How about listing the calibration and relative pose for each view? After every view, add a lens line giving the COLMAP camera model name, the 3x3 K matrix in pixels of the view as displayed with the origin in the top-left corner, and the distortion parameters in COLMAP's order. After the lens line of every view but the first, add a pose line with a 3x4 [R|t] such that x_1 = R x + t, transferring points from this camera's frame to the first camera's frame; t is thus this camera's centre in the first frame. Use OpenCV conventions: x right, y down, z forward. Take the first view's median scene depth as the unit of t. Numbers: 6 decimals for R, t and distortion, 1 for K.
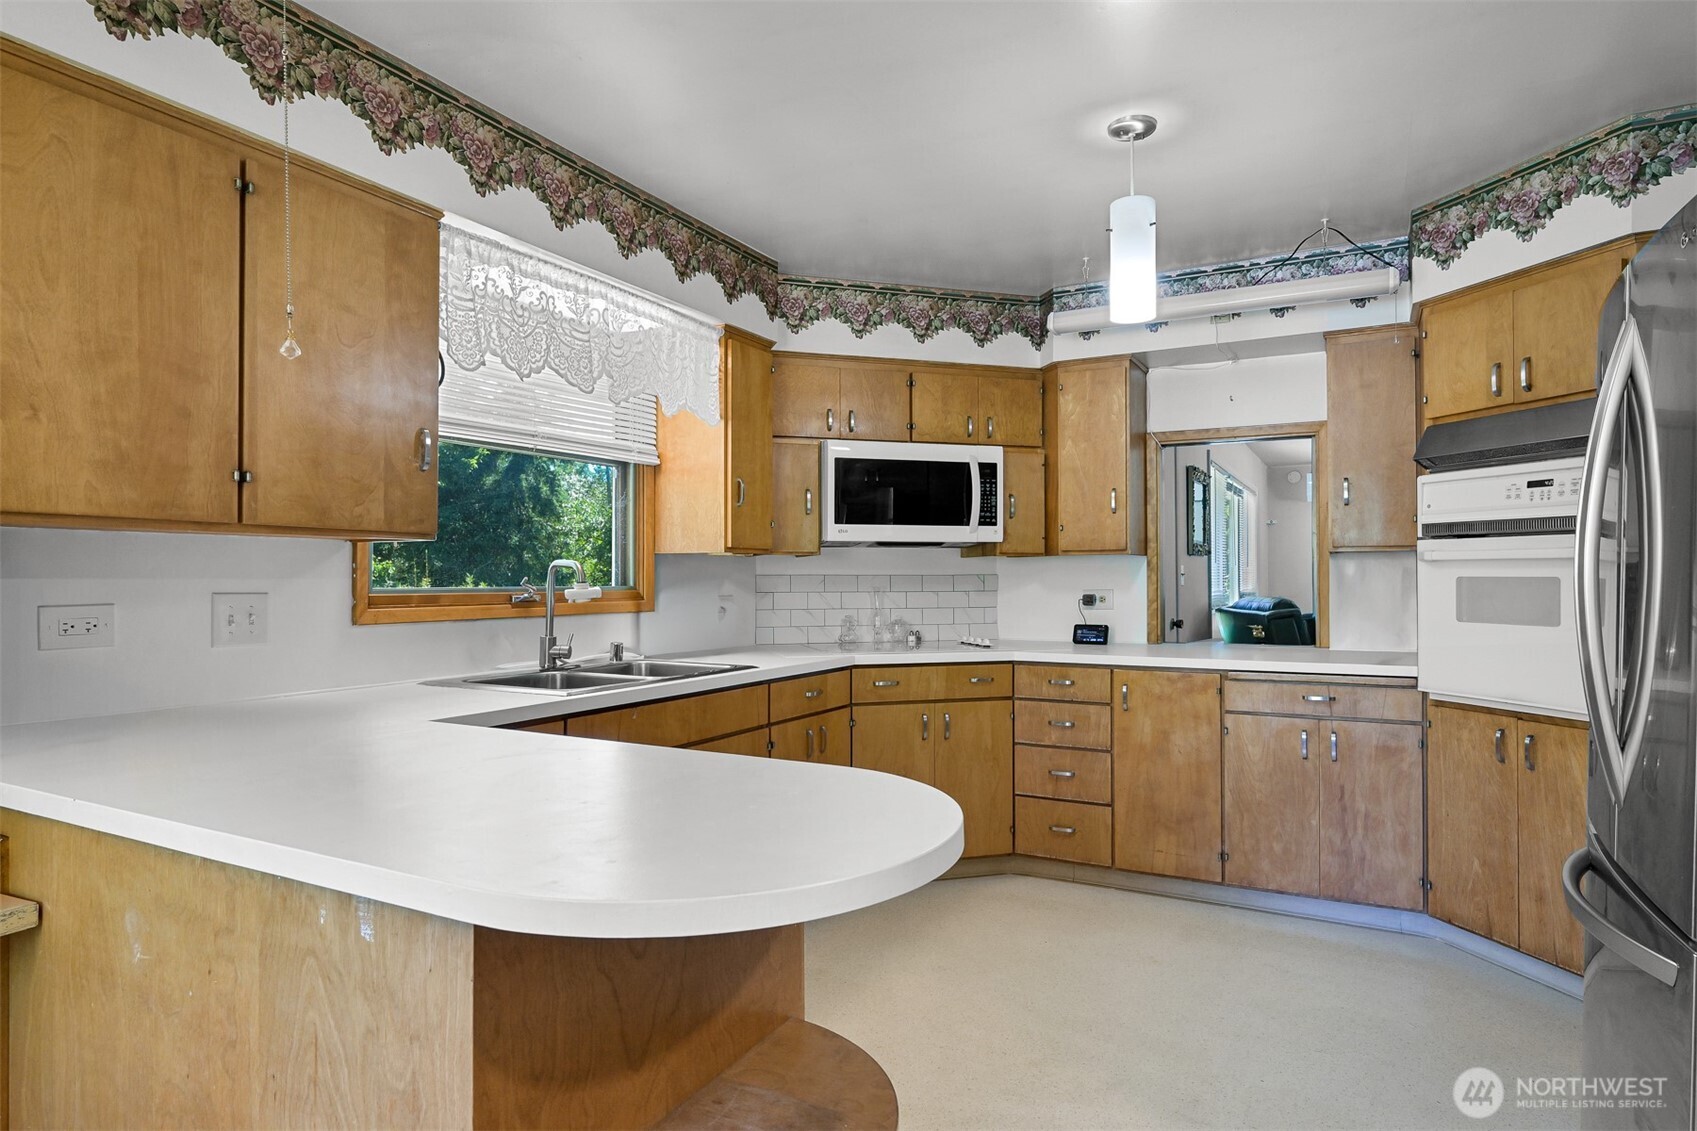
lens RADIAL K [[949.0, 0, 846.7], [0, 949.0, 572.1], [0, 0, 1]] dist [-0.004495, 0.000720]
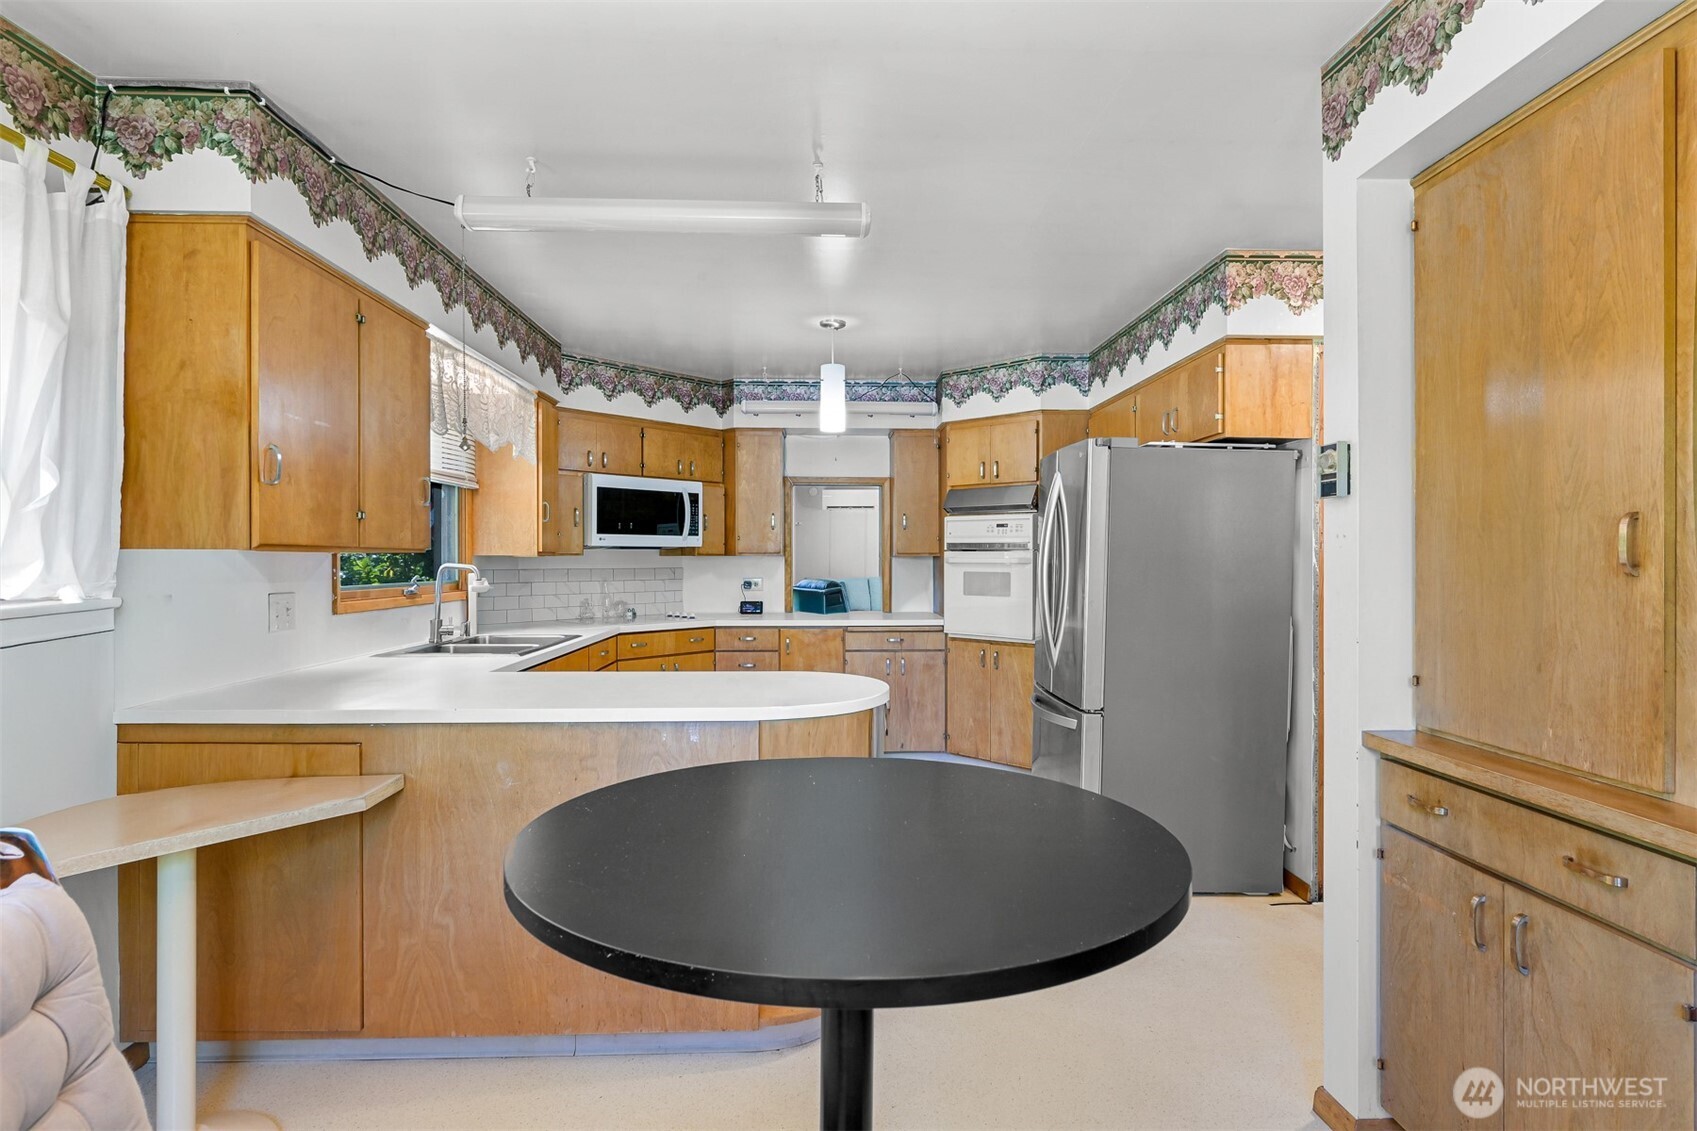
lens RADIAL K [[860.1, 0, 848.5], [0, 860.1, 565.5], [0, 0, 1]] dist [0.000968, 0.000310]
pose [[0.857476, -0.002257, 0.514519, -0.346564], [-0.005502, 0.999893, 0.013554, -0.023017], [-0.514495, -0.014453, 0.857372, -0.282654]]
